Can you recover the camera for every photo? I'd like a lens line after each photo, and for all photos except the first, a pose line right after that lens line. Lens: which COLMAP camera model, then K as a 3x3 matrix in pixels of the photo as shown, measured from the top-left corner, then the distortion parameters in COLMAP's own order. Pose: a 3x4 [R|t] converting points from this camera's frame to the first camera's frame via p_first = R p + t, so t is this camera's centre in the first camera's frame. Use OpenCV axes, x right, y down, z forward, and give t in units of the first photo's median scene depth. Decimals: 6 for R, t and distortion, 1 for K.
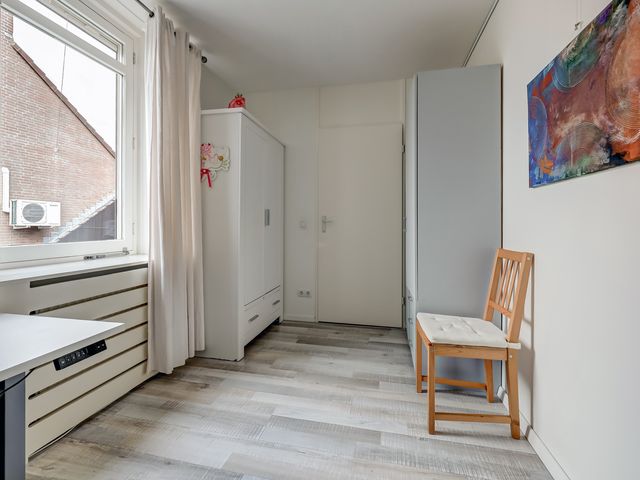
lens RADIAL K [[293.5, 0, 320.0], [0, 293.5, 234.1], [0, 0, 1]] dist [-0.005574, 0.000141]
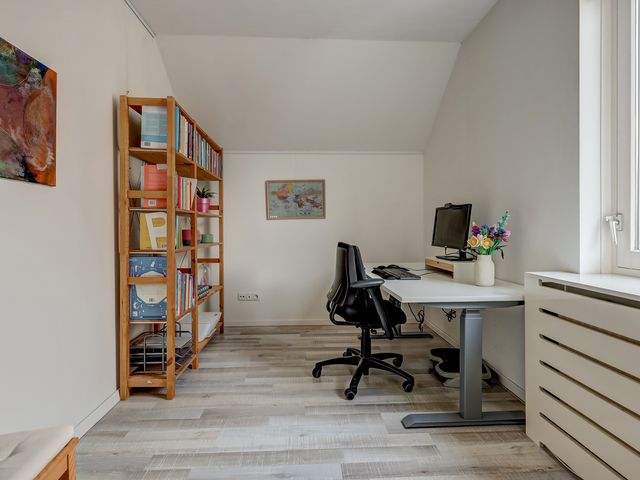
lens RADIAL K [[304.5, 0, 320.1], [0, 304.5, 234.3], [0, 0, 1]] dist [0.000185, 0.000048]
pose [[-0.967053, 0.006921, -0.254481, 0.085871], [-0.002447, 0.999331, 0.036477, -0.045957], [0.254563, 0.035898, -0.966390, 2.615260]]
